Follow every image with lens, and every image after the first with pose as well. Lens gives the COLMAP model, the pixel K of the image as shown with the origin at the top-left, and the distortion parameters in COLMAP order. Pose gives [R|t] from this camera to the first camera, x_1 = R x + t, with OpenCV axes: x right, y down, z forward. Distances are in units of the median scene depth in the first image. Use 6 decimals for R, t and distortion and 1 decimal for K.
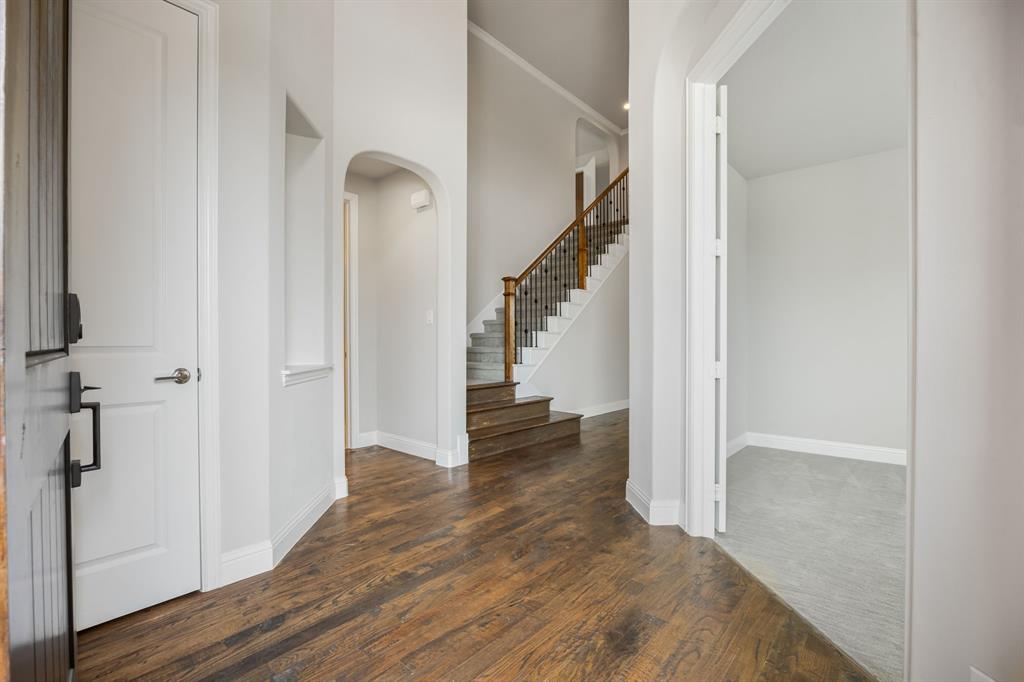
lens RADIAL K [[446.8, 0, 512.0], [0, 446.8, 341.0], [0, 0, 1]] dist [-0.000402, -0.000277]
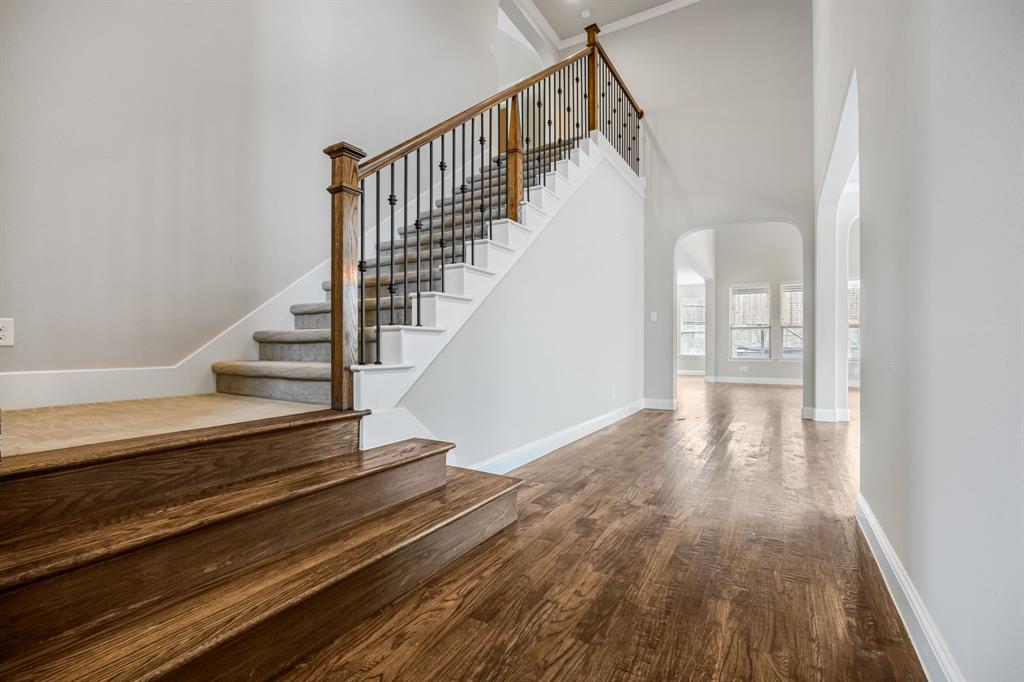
lens RADIAL K [[446.8, 0, 512.0], [0, 446.8, 341.0], [0, 0, 1]] dist [-0.000402, -0.000277]
pose [[0.982146, -0.000097, 0.188122, 0.064715], [0.000753, 0.999994, -0.003416, 0.030820], [-0.188120, 0.003497, 0.982140, 0.568541]]
